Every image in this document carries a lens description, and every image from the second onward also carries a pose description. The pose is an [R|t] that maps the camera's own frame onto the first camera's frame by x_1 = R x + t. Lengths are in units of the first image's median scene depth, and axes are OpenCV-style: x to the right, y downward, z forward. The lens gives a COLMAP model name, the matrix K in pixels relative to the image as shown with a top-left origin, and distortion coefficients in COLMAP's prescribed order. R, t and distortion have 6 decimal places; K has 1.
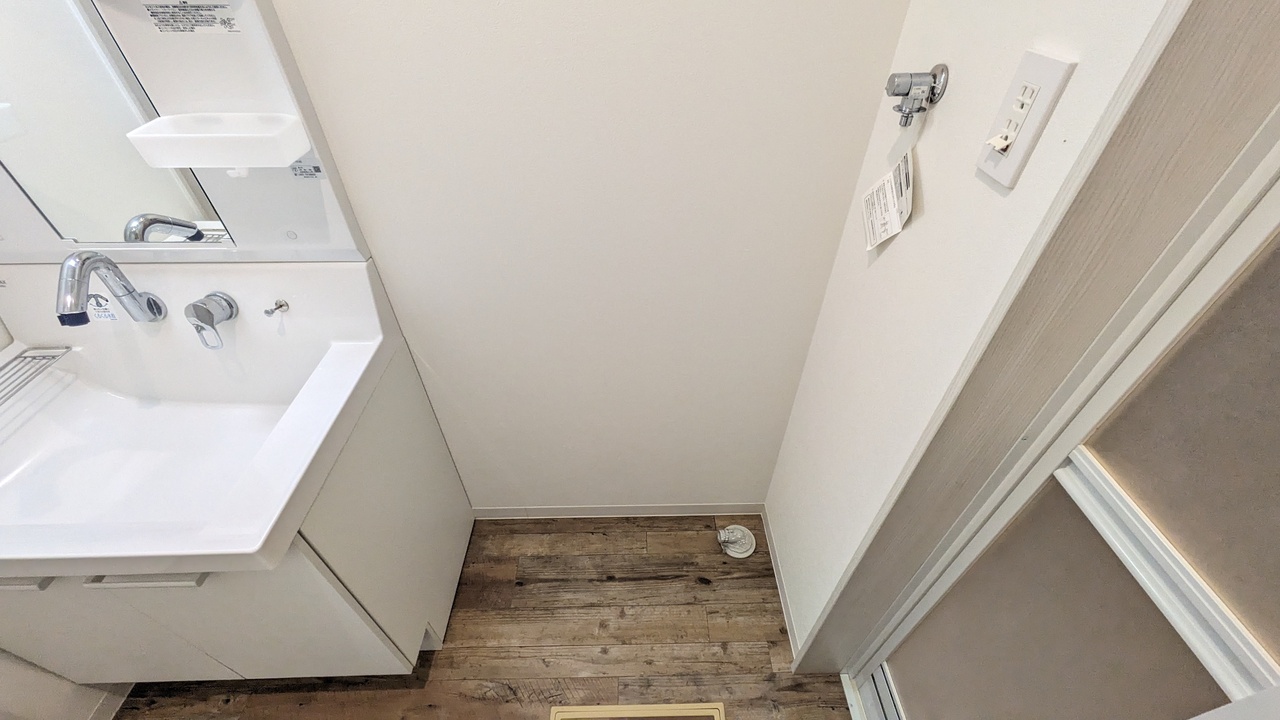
lens RADIAL K [[500.7, 0, 644.5], [0, 500.7, 360.1], [0, 0, 1]] dist [0.001538, 0.000300]
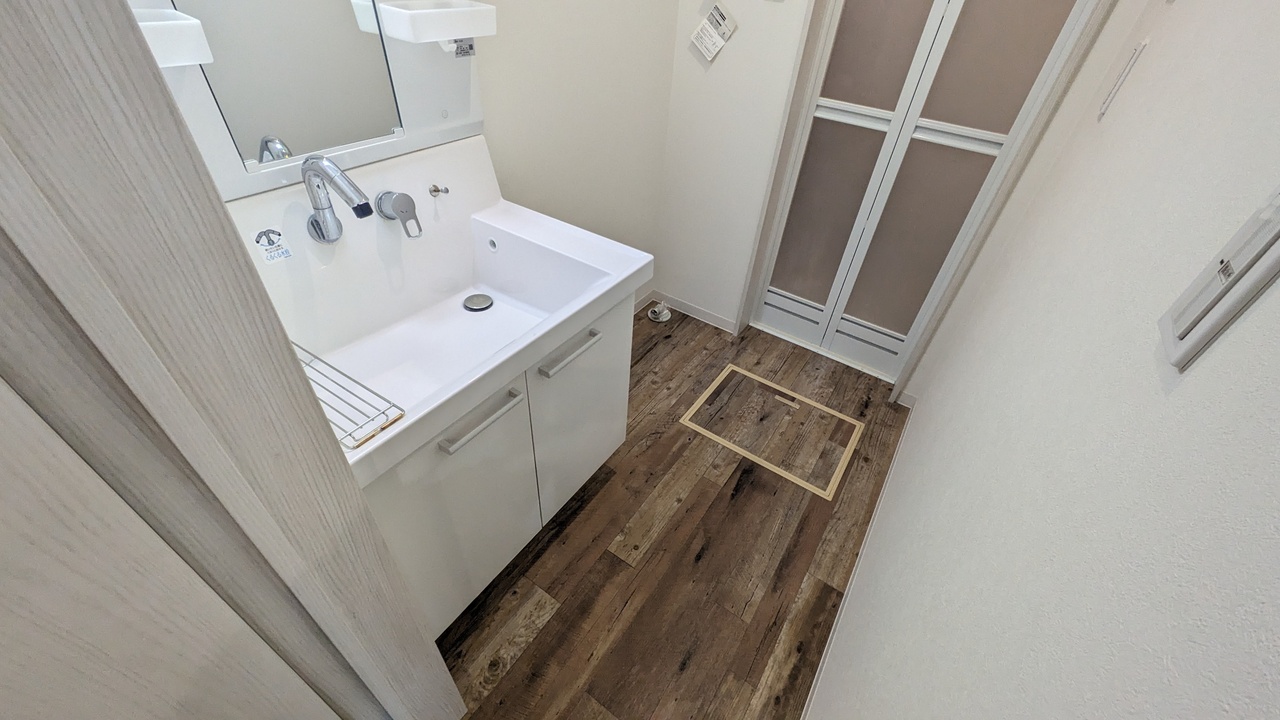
lens RADIAL K [[500.7, 0, 644.5], [0, 500.7, 360.1], [0, 0, 1]] dist [0.001538, 0.000300]
pose [[0.574639, -0.498398, 0.649145, -1.405827], [0.490072, 0.844803, 0.214796, 0.209426], [-0.655454, 0.194698, 0.729707, -0.071960]]
